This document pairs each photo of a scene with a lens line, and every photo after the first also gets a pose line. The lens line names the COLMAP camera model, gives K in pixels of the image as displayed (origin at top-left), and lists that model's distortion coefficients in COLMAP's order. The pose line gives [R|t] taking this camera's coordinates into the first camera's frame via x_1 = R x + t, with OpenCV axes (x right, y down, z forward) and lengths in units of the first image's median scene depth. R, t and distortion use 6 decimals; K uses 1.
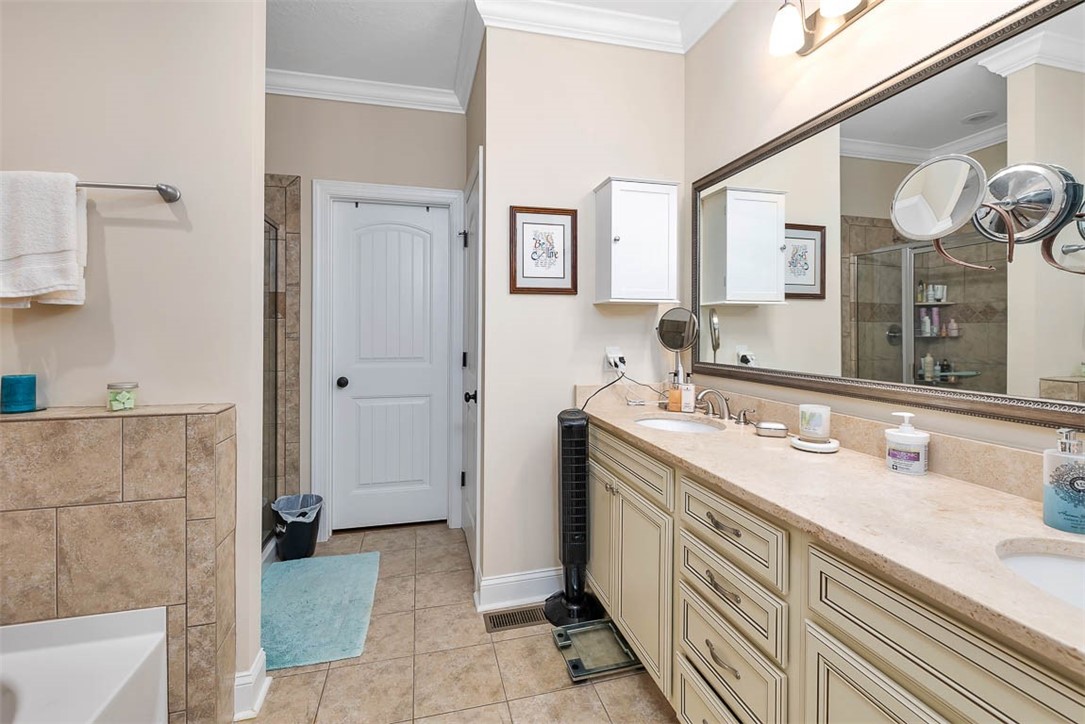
lens RADIAL K [[465.3, 0, 536.3], [0, 465.3, 335.6], [0, 0, 1]] dist [-0.004896, 0.000445]
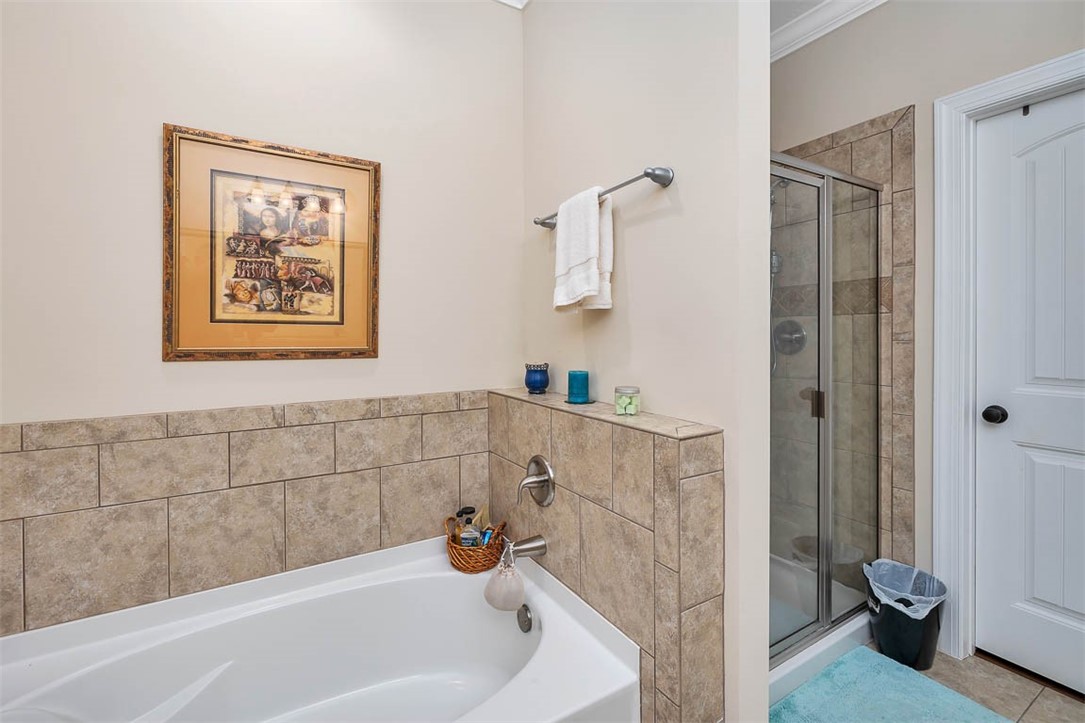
lens RADIAL K [[465.3, 0, 540.2], [0, 465.3, 336.2], [0, 0, 1]] dist [-0.004896, 0.000445]
pose [[0.278241, 0.002078, -0.960509, -0.004414], [0.001215, 0.999996, 0.002516, -0.003895], [0.960510, -0.001867, 0.278238, 0.307335]]
